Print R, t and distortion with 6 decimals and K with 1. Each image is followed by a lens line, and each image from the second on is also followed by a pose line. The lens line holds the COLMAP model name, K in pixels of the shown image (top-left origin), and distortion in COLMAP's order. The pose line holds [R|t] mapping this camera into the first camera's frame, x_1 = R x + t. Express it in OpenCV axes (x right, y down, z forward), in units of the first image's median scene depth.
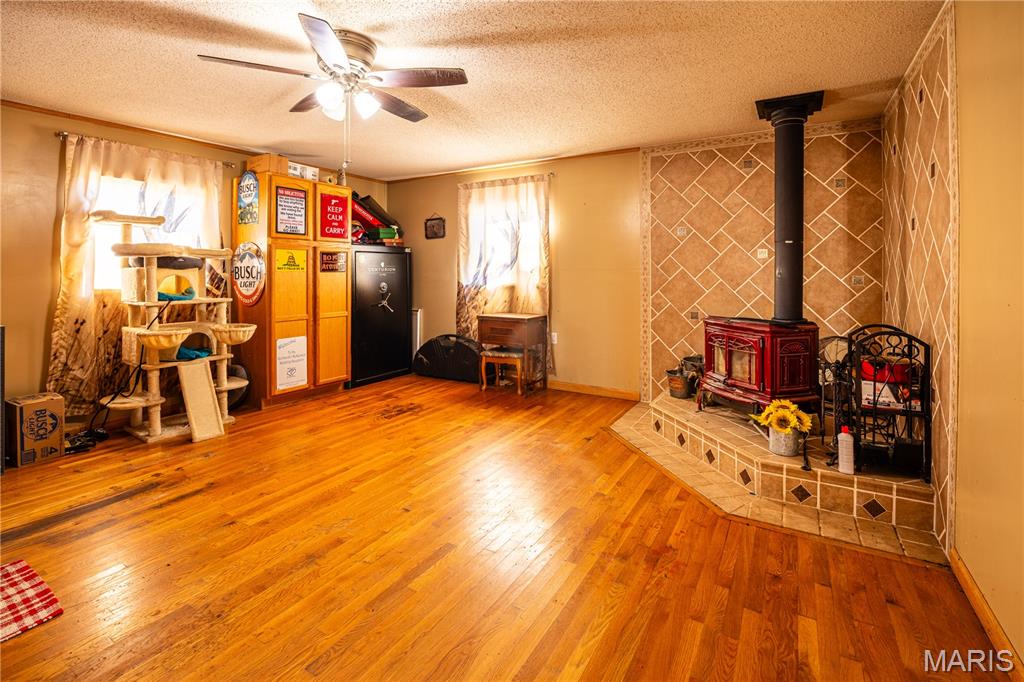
lens RADIAL K [[461.1, 0, 523.9], [0, 461.1, 274.1], [0, 0, 1]] dist [-0.017406, 0.002992]
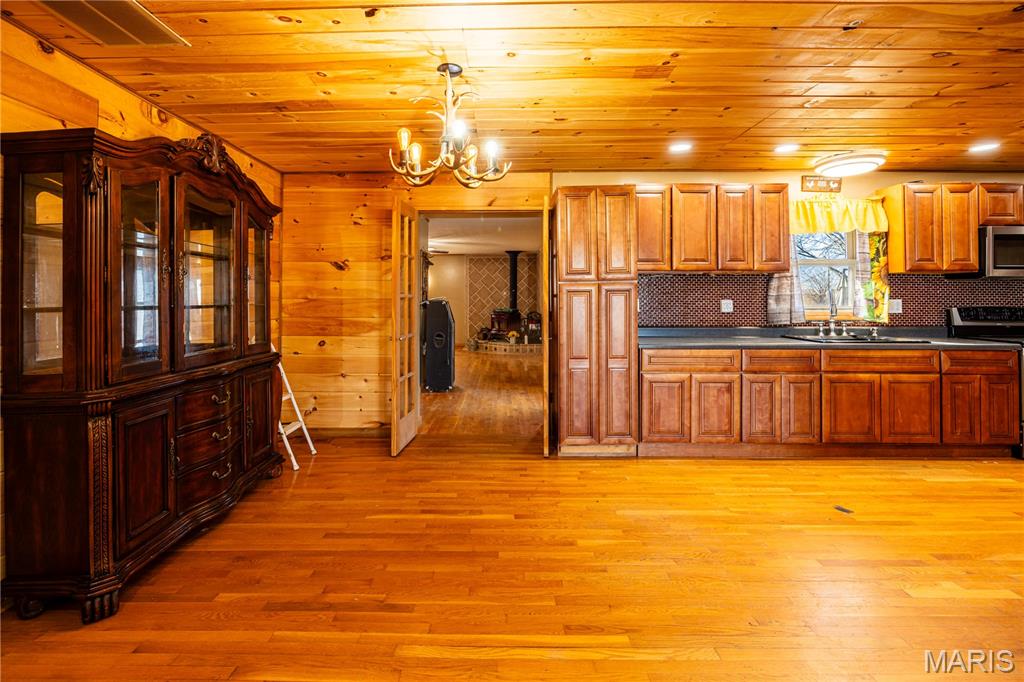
lens RADIAL K [[461.1, 0, 479.4], [0, 461.1, 289.3], [0, 0, 1]] dist [-0.017406, 0.002992]
pose [[0.885282, 0.011027, 0.464924, -0.973481], [0.000390, 0.999701, -0.024454, 0.005234], [-0.465054, 0.021830, 0.885013, -1.507941]]
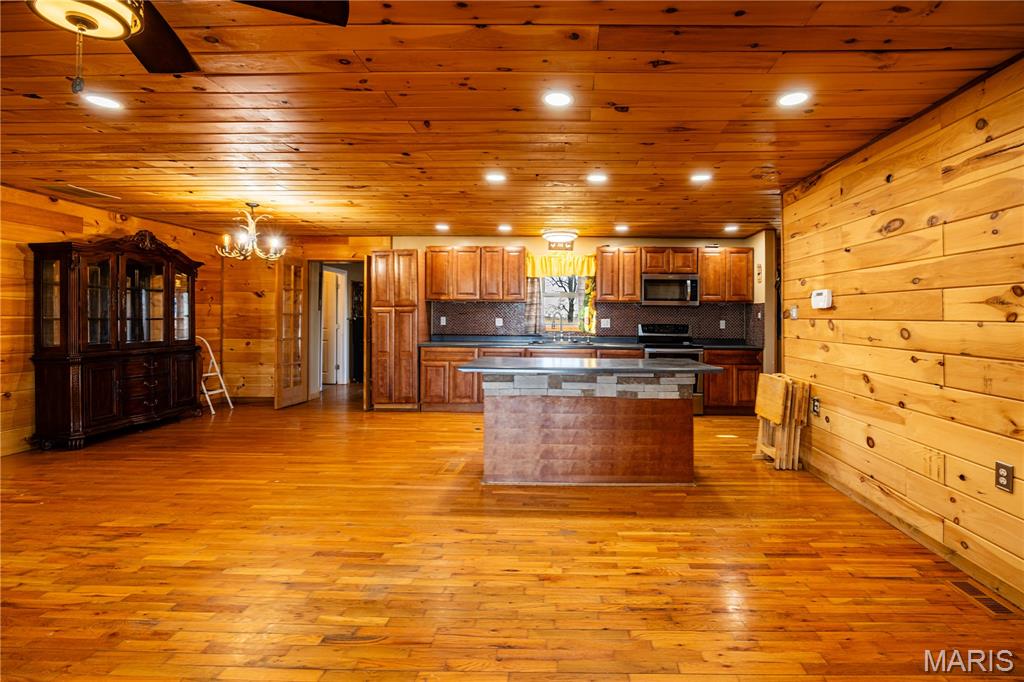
lens RADIAL K [[461.1, 0, 545.8], [0, 461.1, 315.8], [0, 0, 1]] dist [-0.017406, 0.002992]
pose [[0.884562, 0.010495, 0.466305, -0.662799], [-0.007790, 0.999940, -0.007728, 0.006755], [-0.466358, 0.003203, 0.884591, -2.273162]]
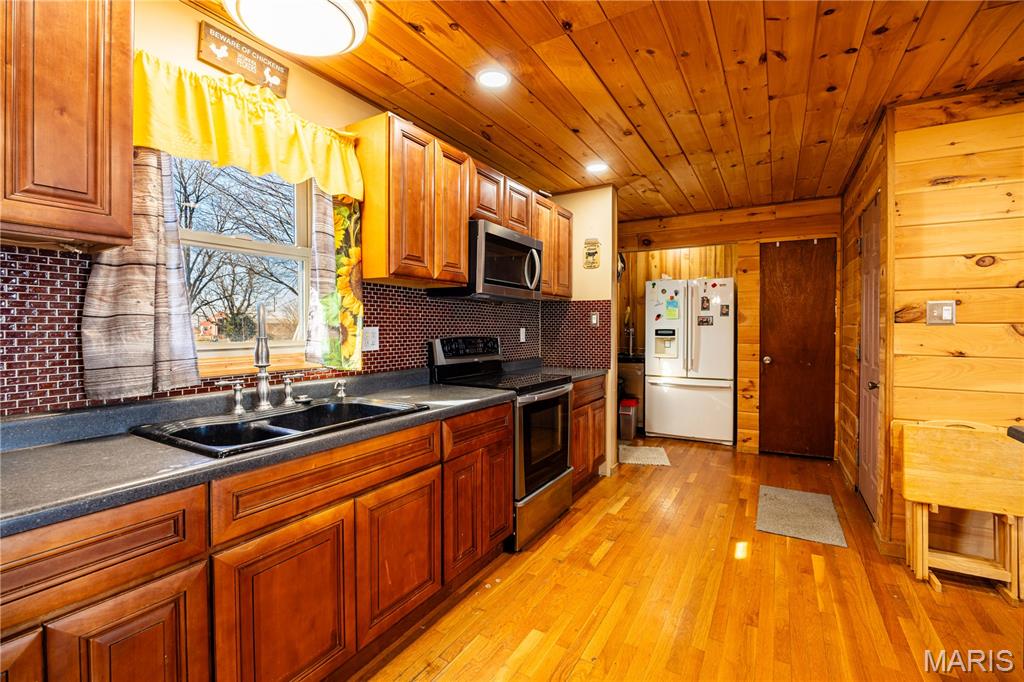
lens RADIAL K [[461.1, 0, 524.6], [0, 461.1, 334.3], [0, 0, 1]] dist [-0.017406, 0.002992]
pose [[-0.020172, -0.015170, 0.999681, -0.353496], [0.004088, 0.999875, 0.015255, 0.004556], [-0.999788, 0.004394, -0.020108, -1.257643]]
